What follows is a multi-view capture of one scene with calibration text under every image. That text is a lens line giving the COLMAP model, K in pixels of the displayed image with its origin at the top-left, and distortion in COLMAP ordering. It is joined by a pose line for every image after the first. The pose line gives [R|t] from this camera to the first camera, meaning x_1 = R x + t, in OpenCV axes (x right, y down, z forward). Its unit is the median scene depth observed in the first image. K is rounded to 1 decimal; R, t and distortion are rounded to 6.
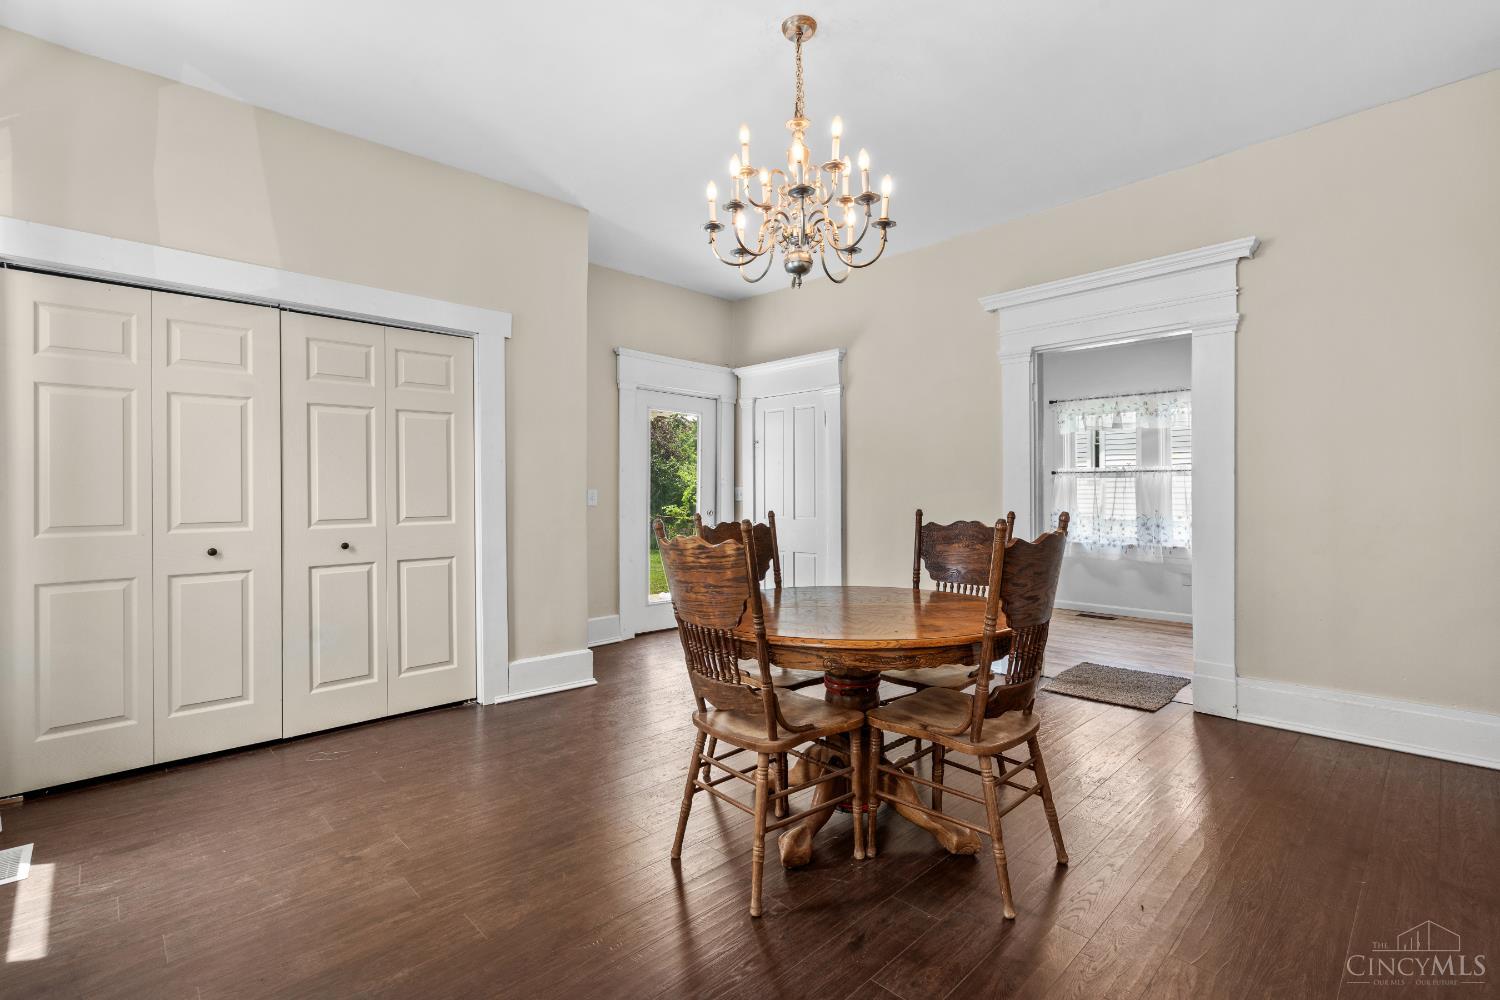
lens RADIAL K [[673.2, 0, 759.3], [0, 673.2, 501.4], [0, 0, 1]] dist [-0.002447, 0.002656]
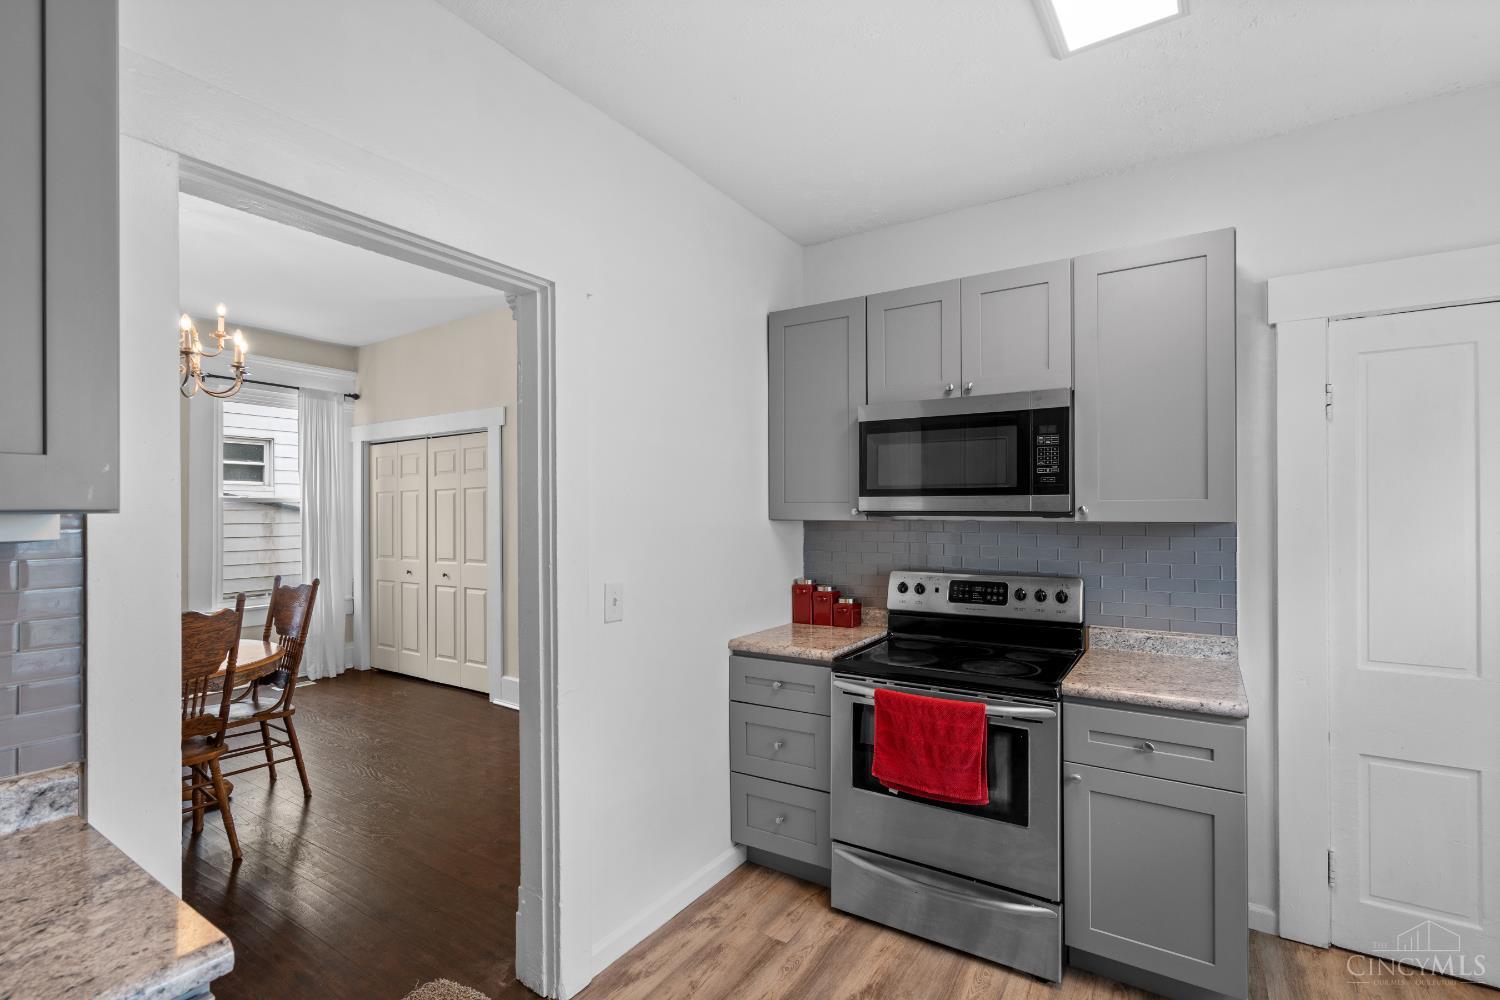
lens RADIAL K [[673.2, 0, 751.9], [0, 673.2, 496.8], [0, 0, 1]] dist [-0.002447, 0.002656]
pose [[0.222215, -0.019088, -0.974811, 0.584335], [-0.000385, 0.999807, -0.019666, -0.046357], [0.974998, 0.004745, 0.222165, 0.690139]]
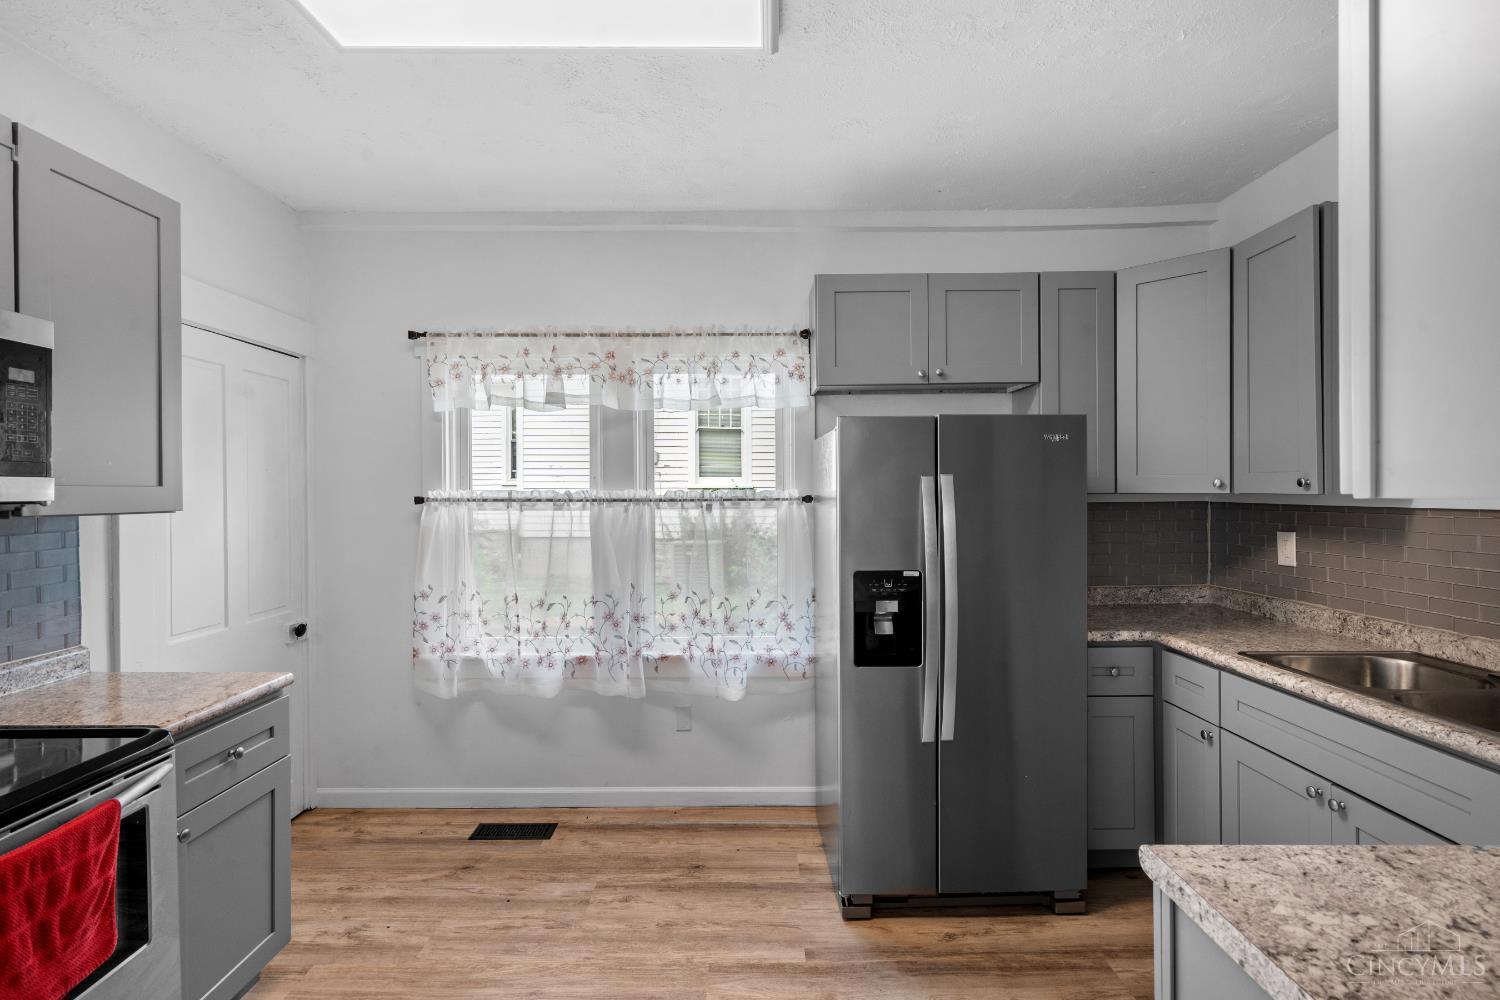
lens RADIAL K [[673.2, 0, 732.9], [0, 673.2, 493.0], [0, 0, 1]] dist [-0.002447, 0.002656]
pose [[0.711278, -0.001087, 0.702910, 0.297297], [0.003851, 0.999990, -0.002350, -0.047359], [-0.702900, 0.004379, 0.711275, 0.591419]]
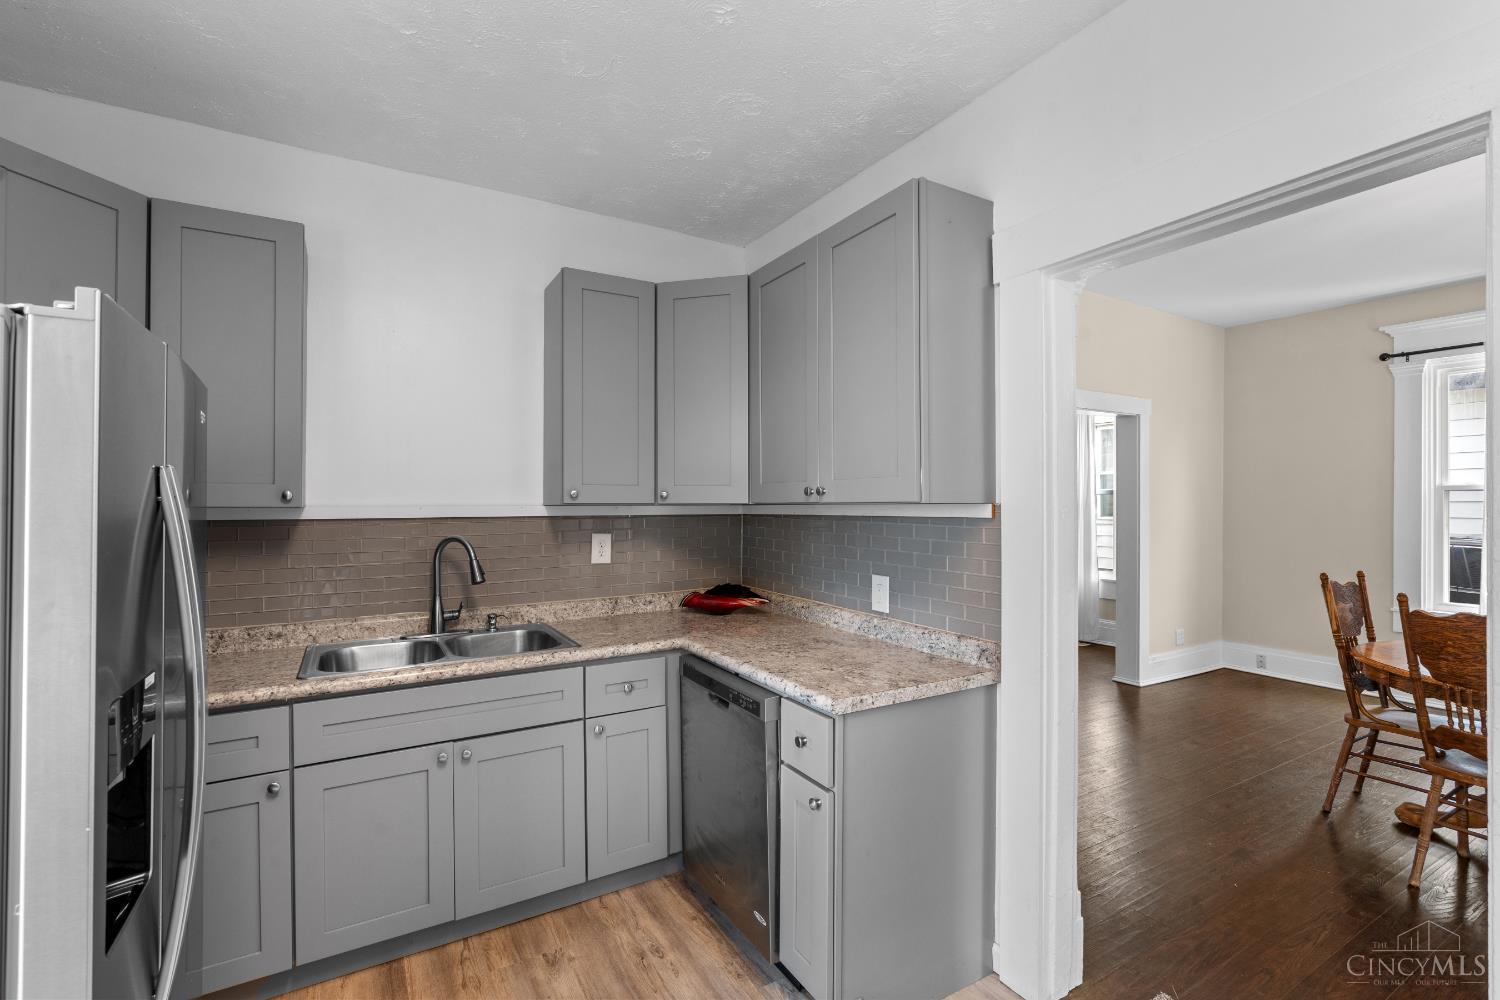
lens RADIAL K [[673.2, 0, 754.6], [0, 673.2, 494.6], [0, 0, 1]] dist [-0.002447, 0.002656]
pose [[-0.970428, 0.005851, 0.241318, 0.422648], [0.002838, 0.999914, -0.012828, -0.047972], [-0.241372, -0.011764, -0.970361, 0.880684]]
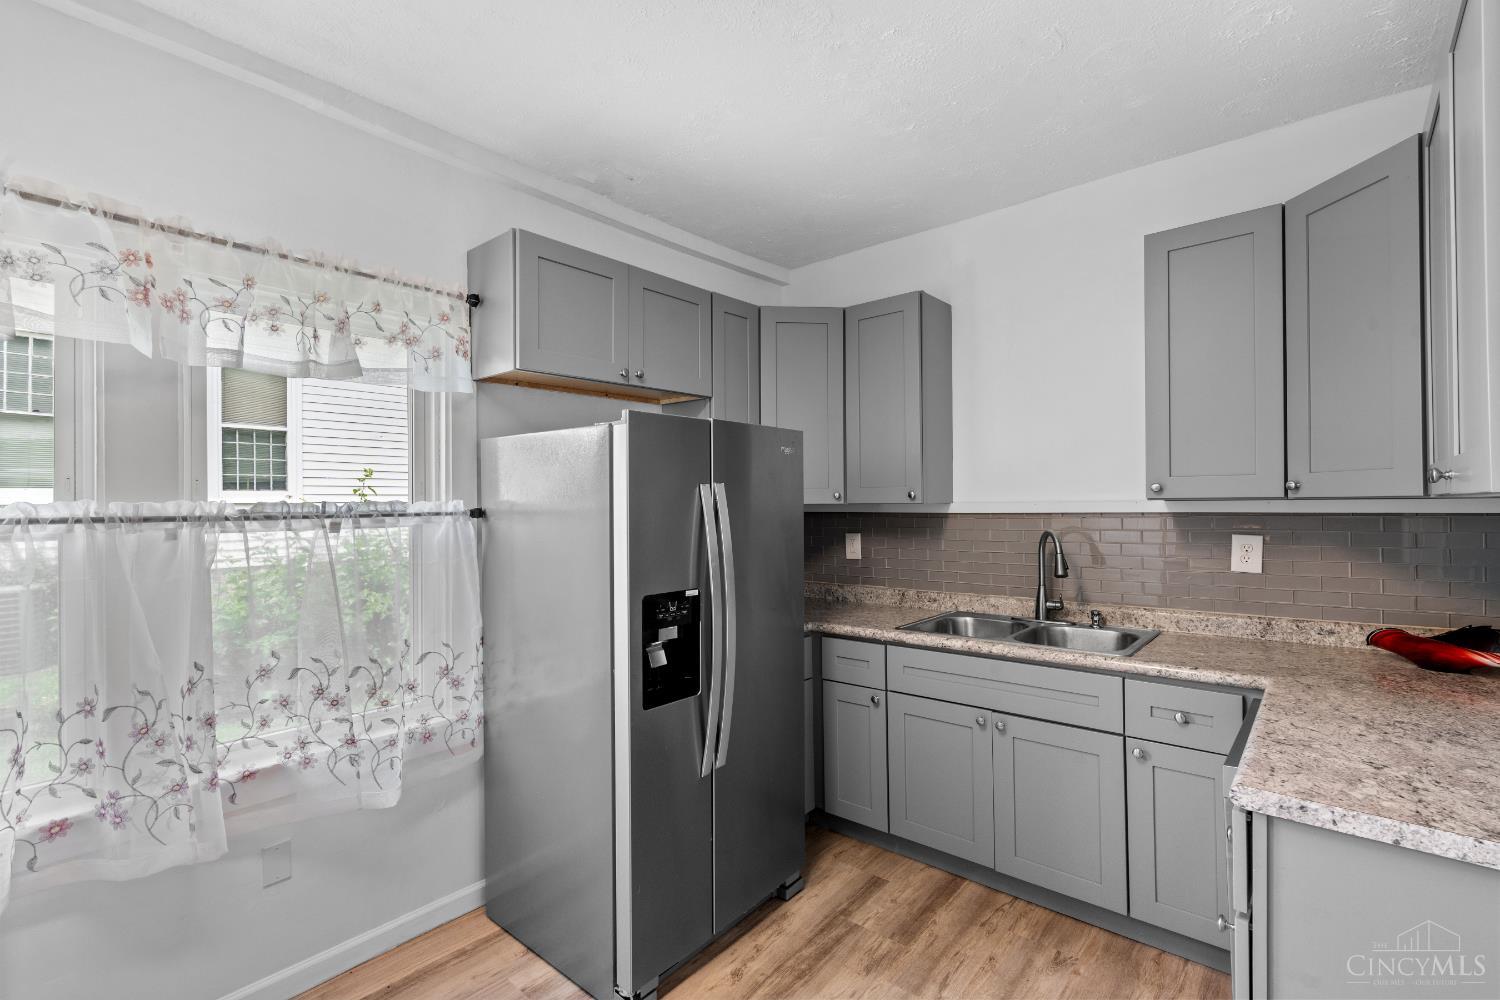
lens RADIAL K [[673.2, 0, 731.1], [0, 673.2, 500.9], [0, 0, 1]] dist [-0.002447, 0.002656]
pose [[-0.060845, 0.007808, 0.998117, 0.293190], [0.011665, 0.999907, -0.007111, -0.046515], [-0.998079, 0.011210, -0.060930, 0.767555]]
